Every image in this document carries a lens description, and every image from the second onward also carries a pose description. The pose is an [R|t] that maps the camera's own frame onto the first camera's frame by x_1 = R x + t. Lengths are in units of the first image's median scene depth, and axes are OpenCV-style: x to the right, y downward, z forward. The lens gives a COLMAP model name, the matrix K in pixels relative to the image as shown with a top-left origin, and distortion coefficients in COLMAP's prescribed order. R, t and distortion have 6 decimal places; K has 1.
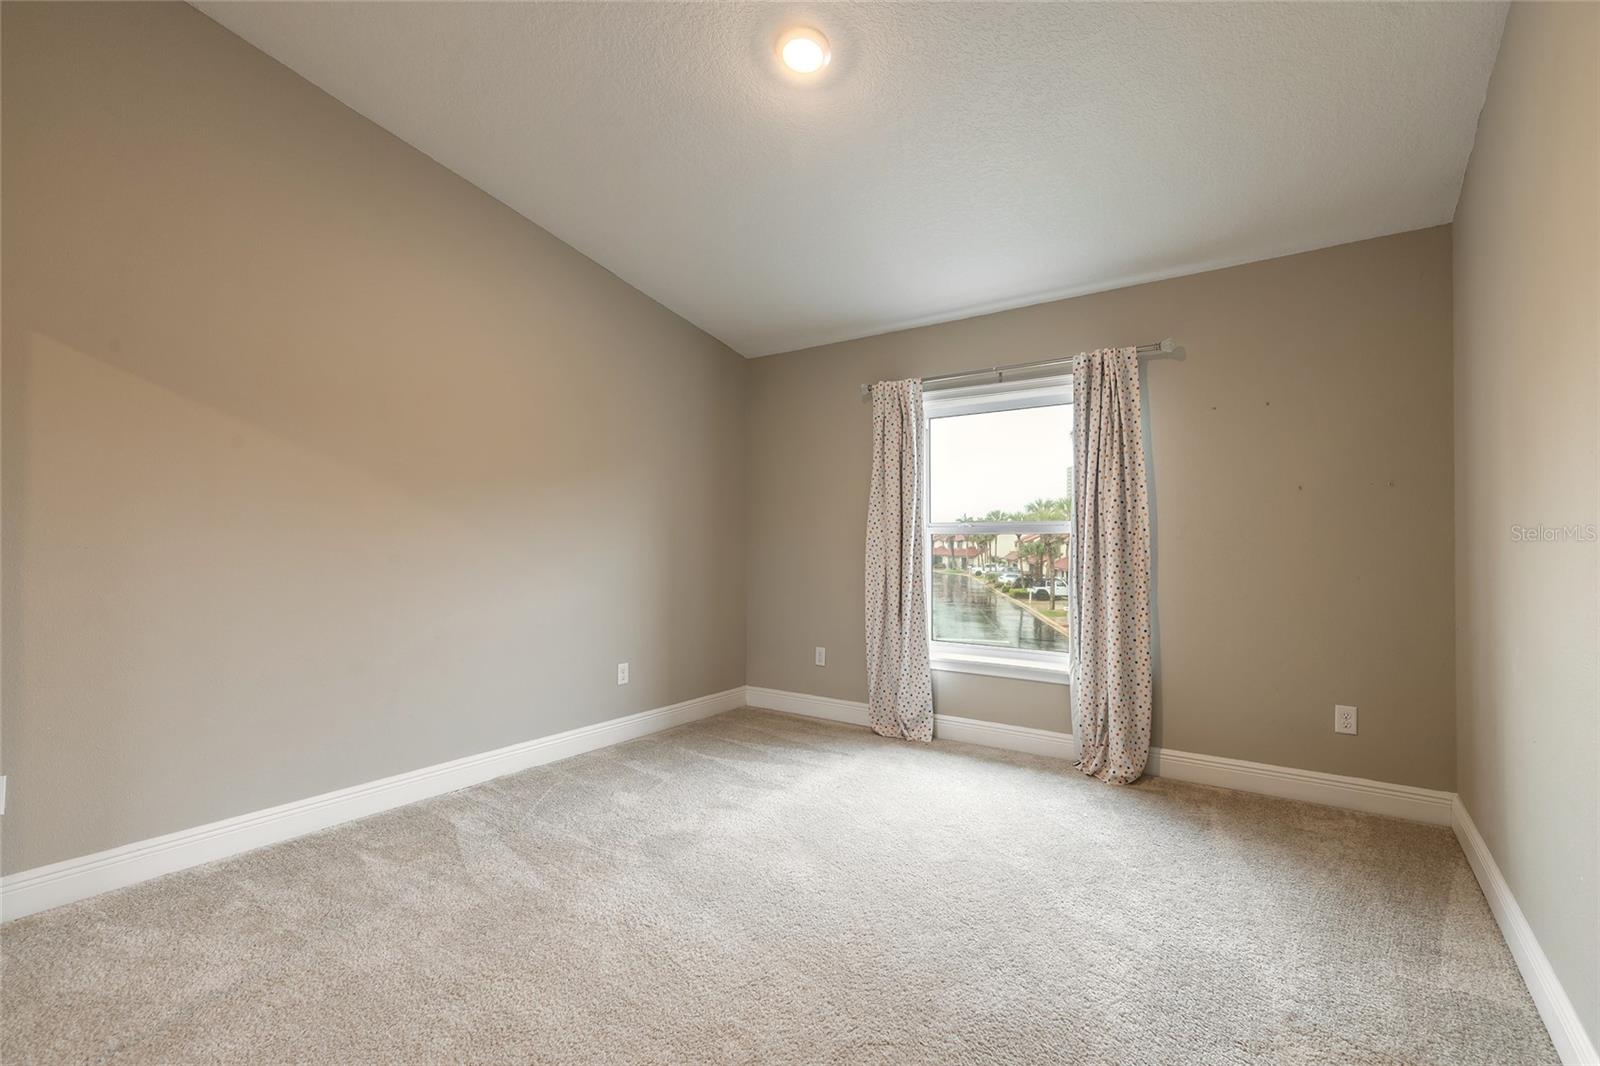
lens RADIAL K [[725.4, 0, 800.7], [0, 725.4, 534.9], [0, 0, 1]] dist [0.009895, -0.001607]
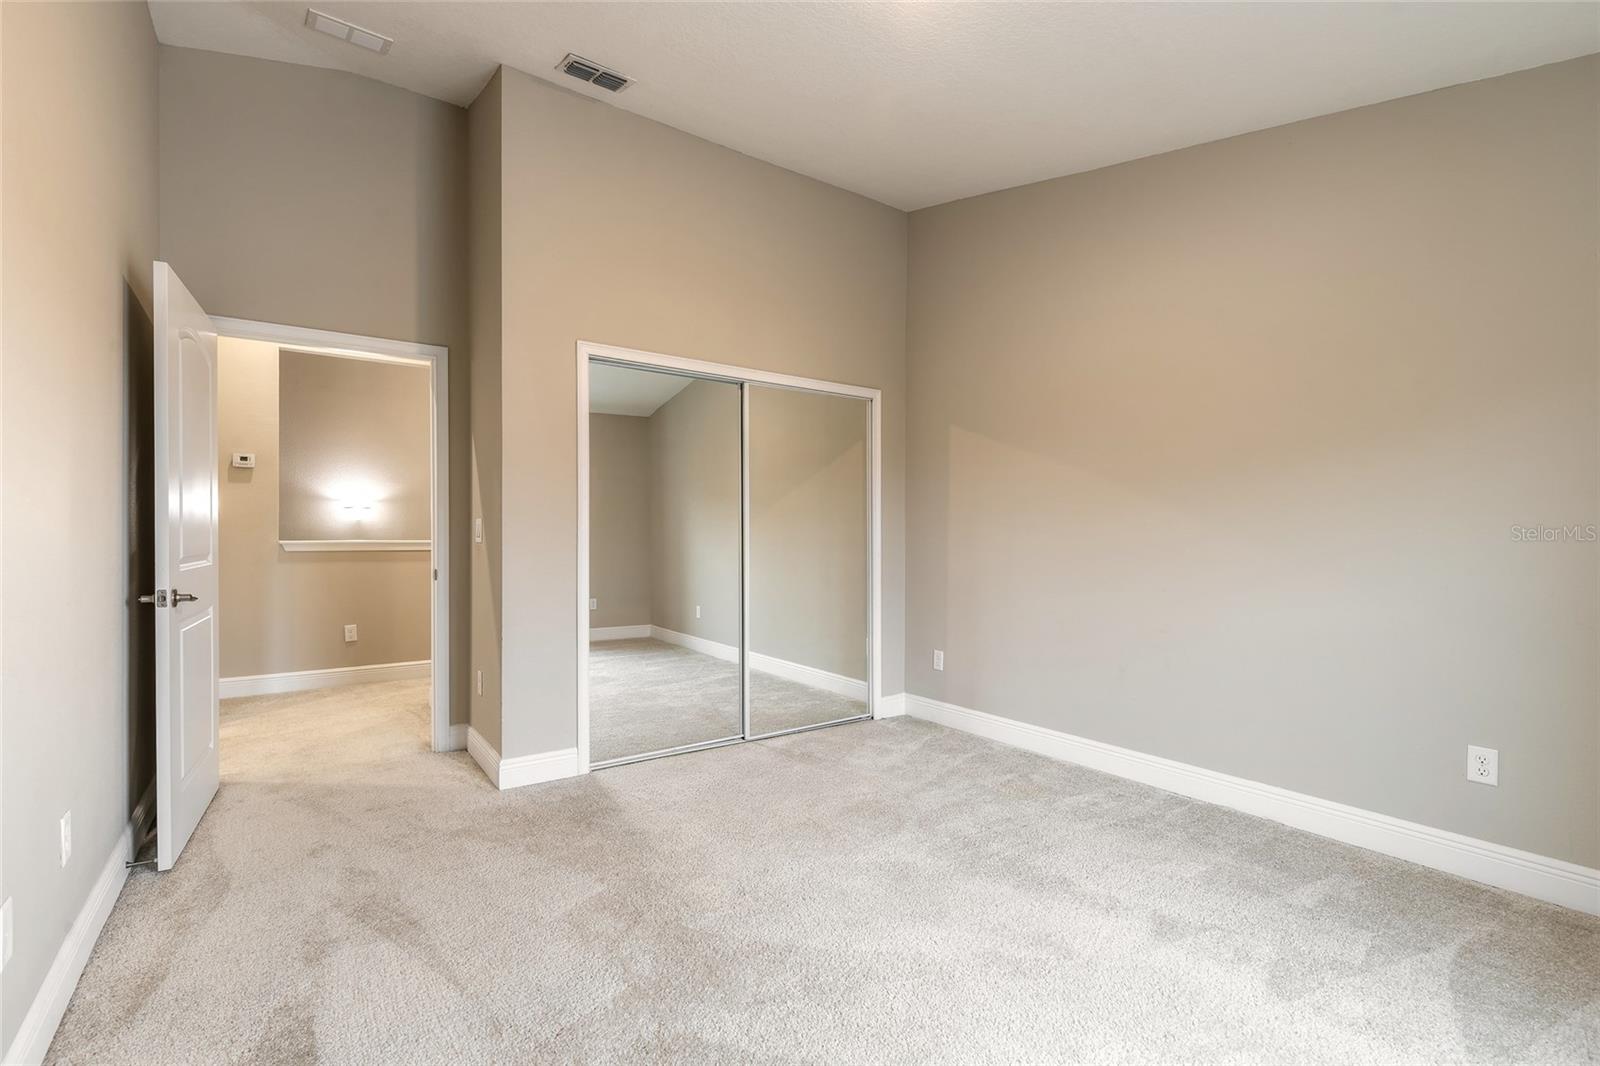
lens RADIAL K [[725.4, 0, 801.7], [0, 725.4, 535.3], [0, 0, 1]] dist [0.009895, -0.001607]
pose [[-0.333846, -0.000133, -0.942628, 0.597793], [0.006800, 0.999974, -0.002550, 0.007791], [0.942603, -0.007261, -0.333836, 0.847846]]
